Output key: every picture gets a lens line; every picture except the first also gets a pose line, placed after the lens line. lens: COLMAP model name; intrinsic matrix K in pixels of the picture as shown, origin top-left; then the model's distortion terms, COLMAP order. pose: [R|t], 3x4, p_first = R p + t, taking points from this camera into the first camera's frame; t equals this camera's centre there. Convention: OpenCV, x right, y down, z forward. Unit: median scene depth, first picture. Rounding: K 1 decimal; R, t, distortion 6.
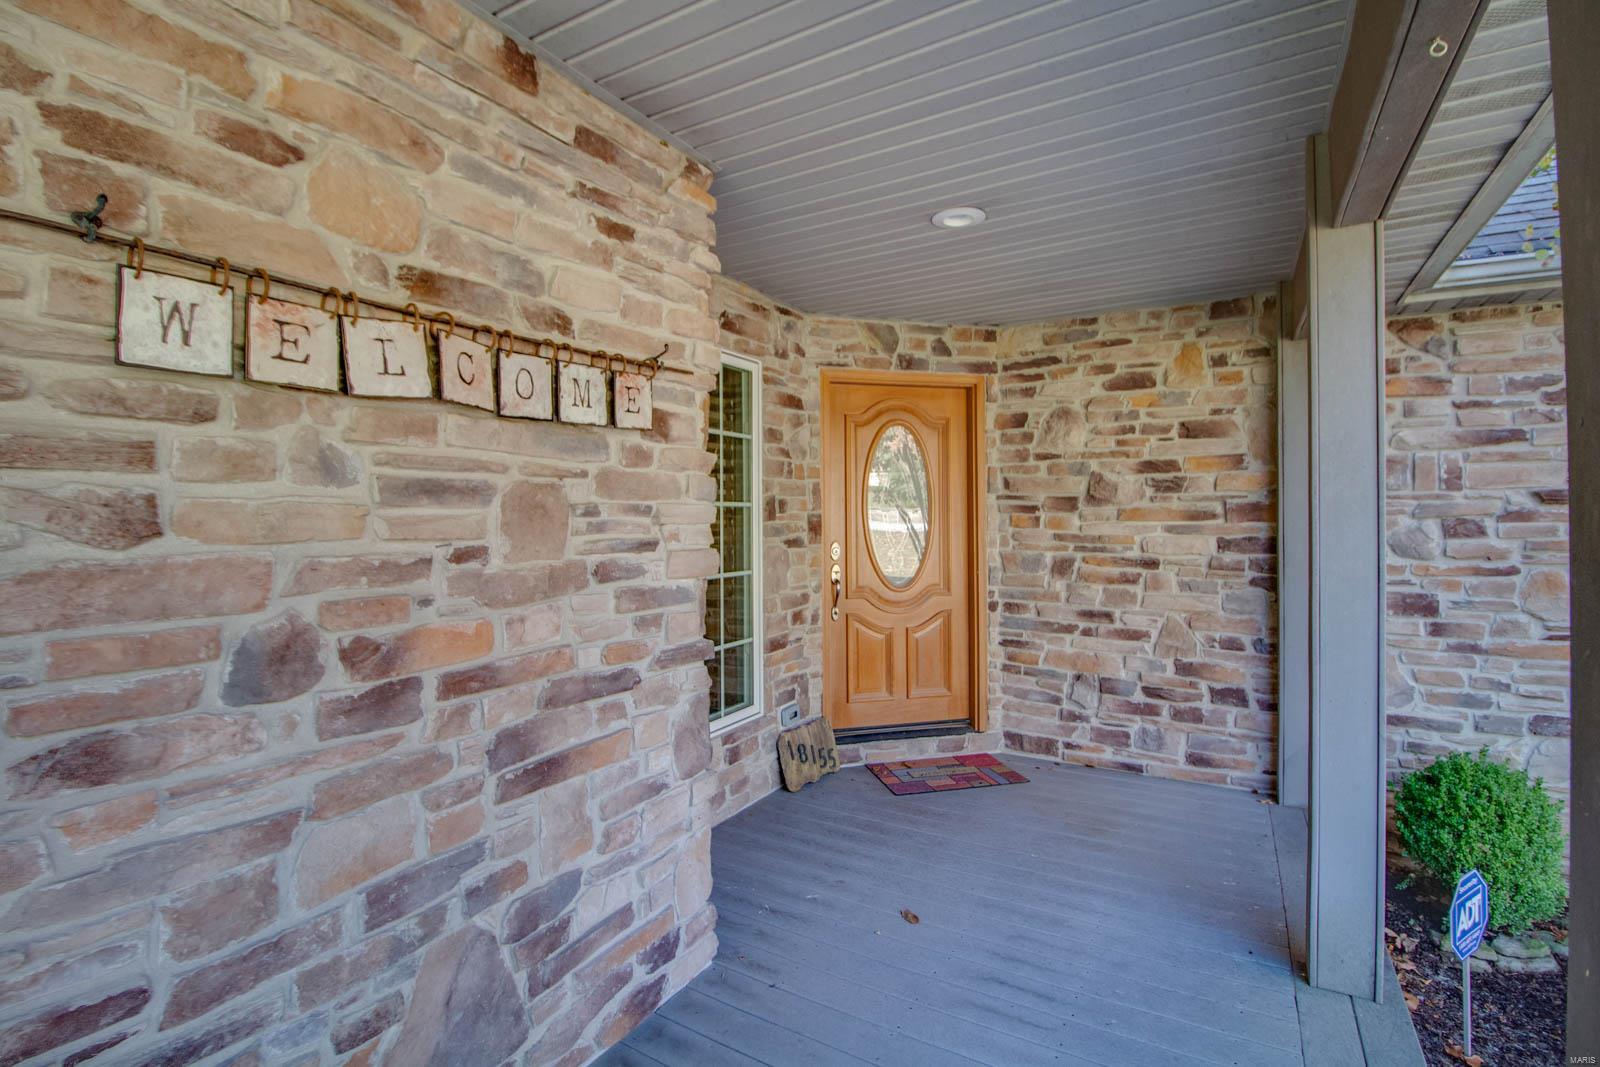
lens RADIAL K [[755.4, 0, 801.4], [0, 755.4, 509.5], [0, 0, 1]] dist [-0.000619, -0.012538]
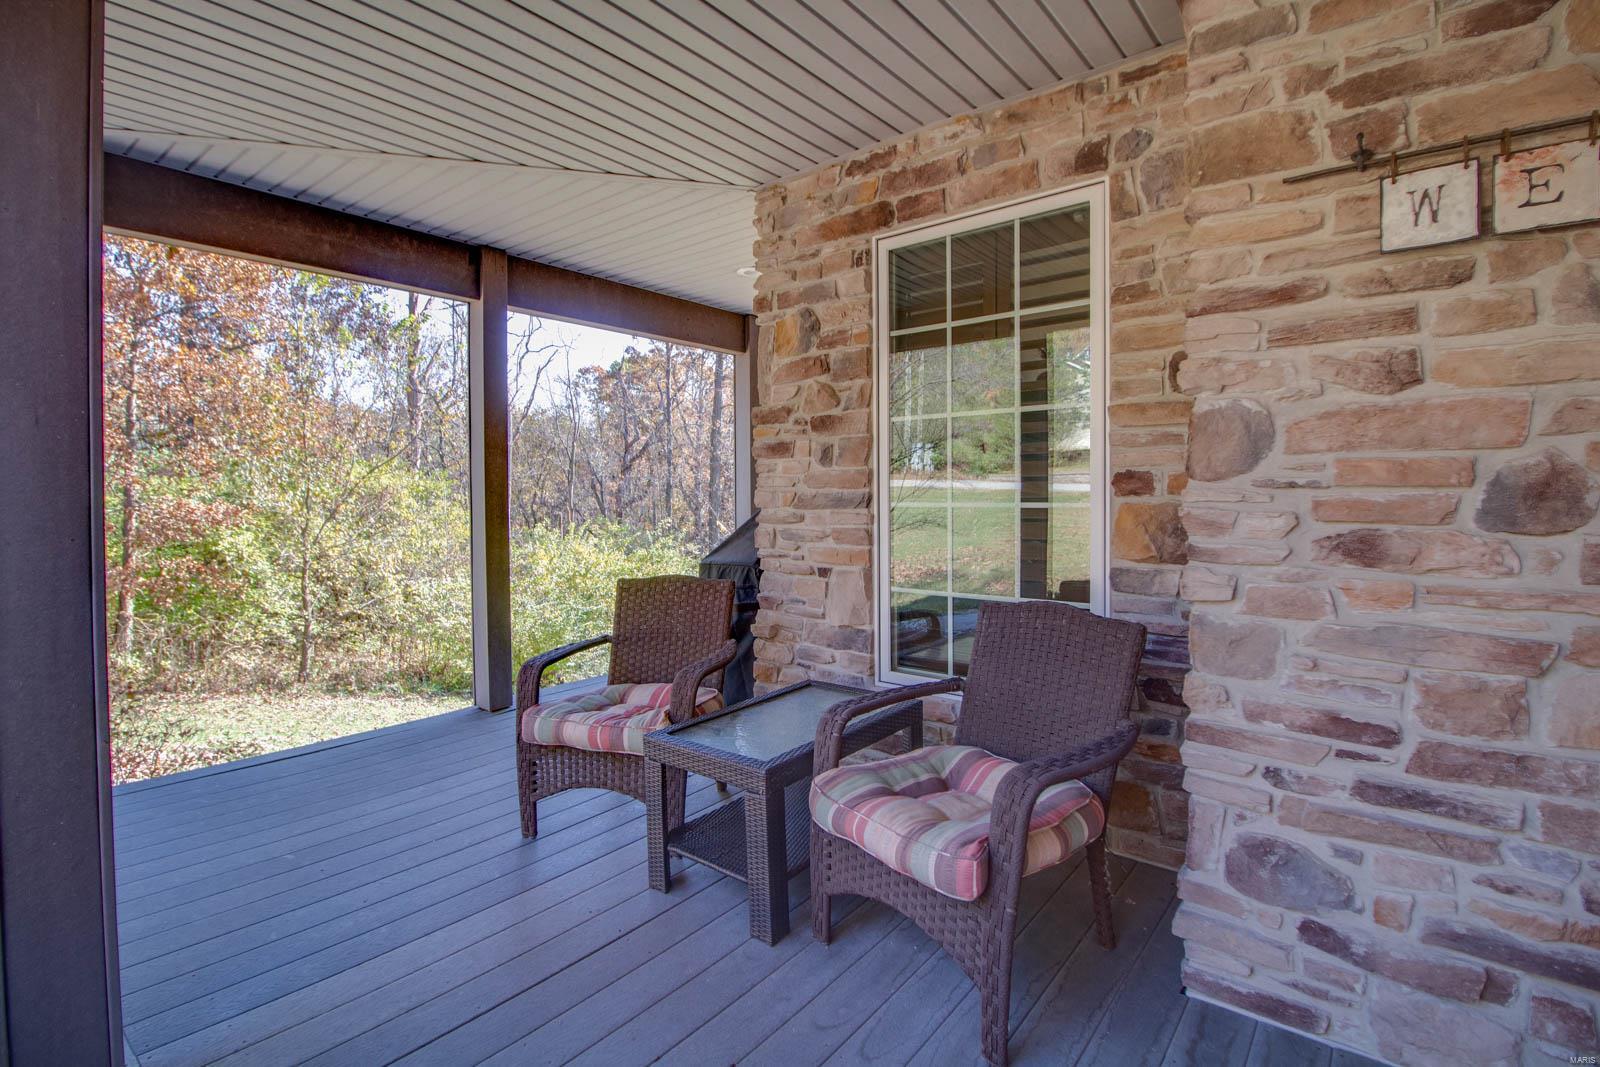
lens RADIAL K [[755.4, 0, 801.4], [0, 755.4, 509.5], [0, 0, 1]] dist [-0.000619, -0.012538]
pose [[-0.154993, 0.028962, -0.987491, 0.522325], [0.014125, 0.999533, 0.027098, 0.189224], [0.987815, -0.009748, -0.155330, 0.163304]]
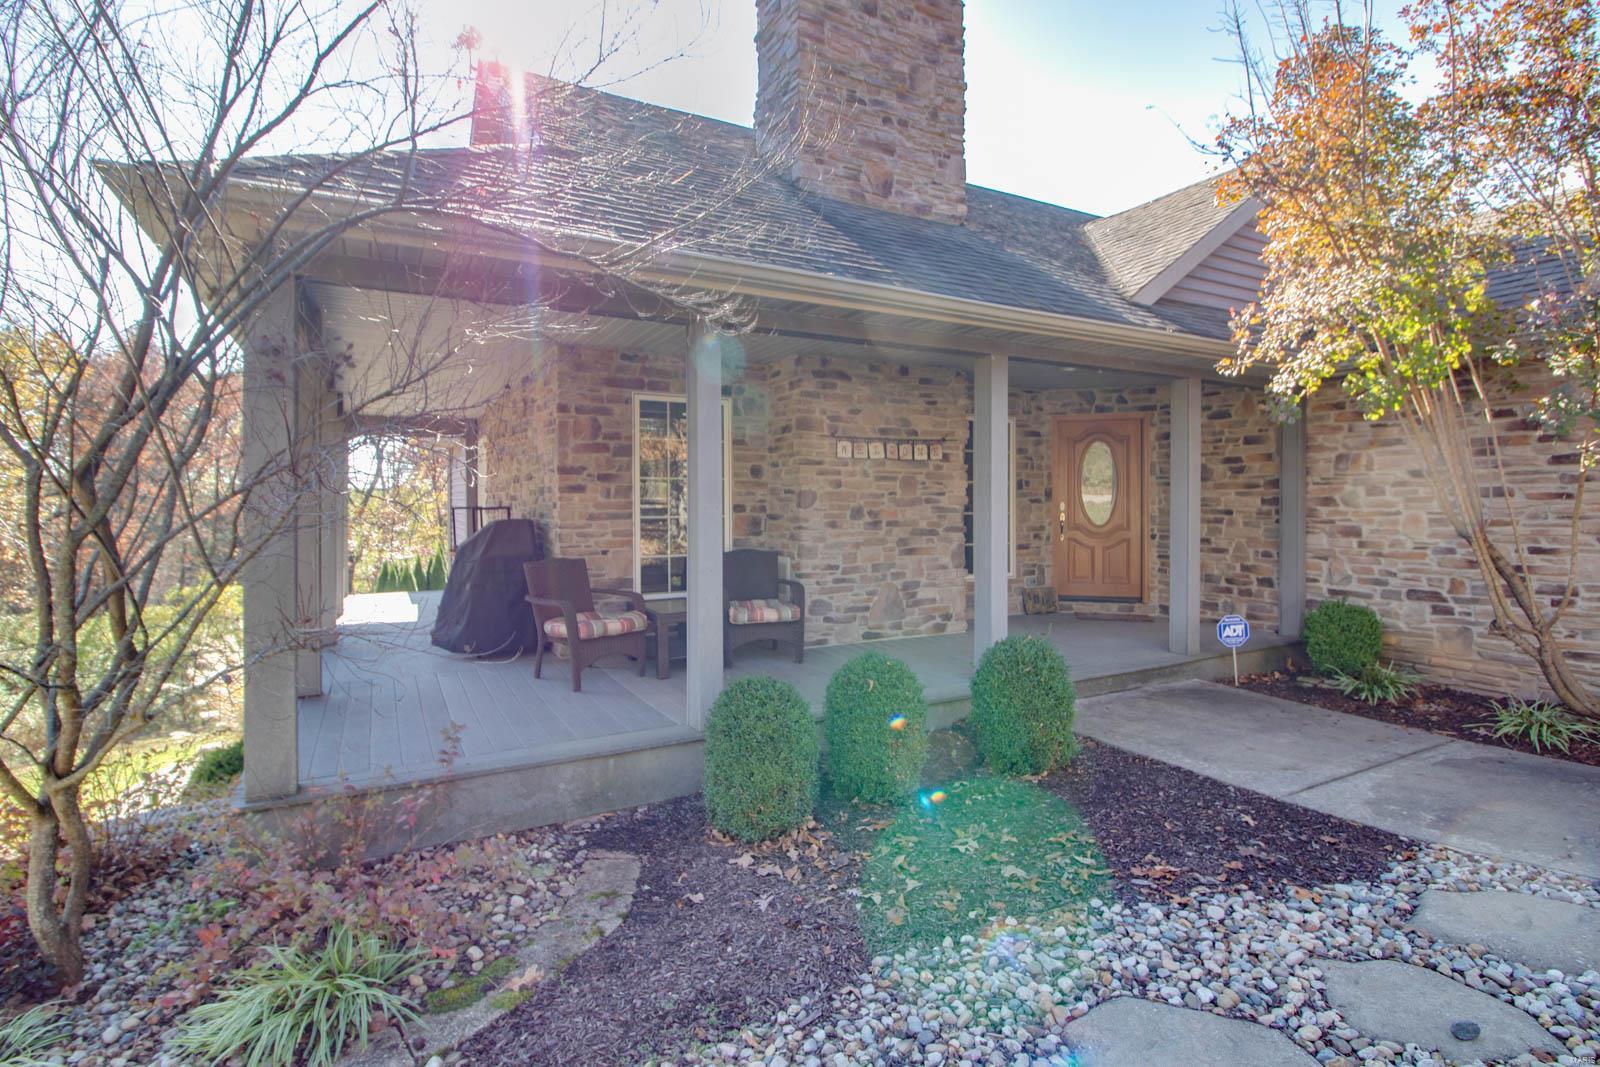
lens RADIAL K [[755.4, 0, 801.4], [0, 755.4, 509.5], [0, 0, 1]] dist [-0.000619, -0.012538]
pose [[0.859601, 0.007051, -0.510917, 1.699260], [0.002405, 0.999838, 0.017845, 0.097173], [0.510960, -0.016568, 0.859445, -3.837571]]
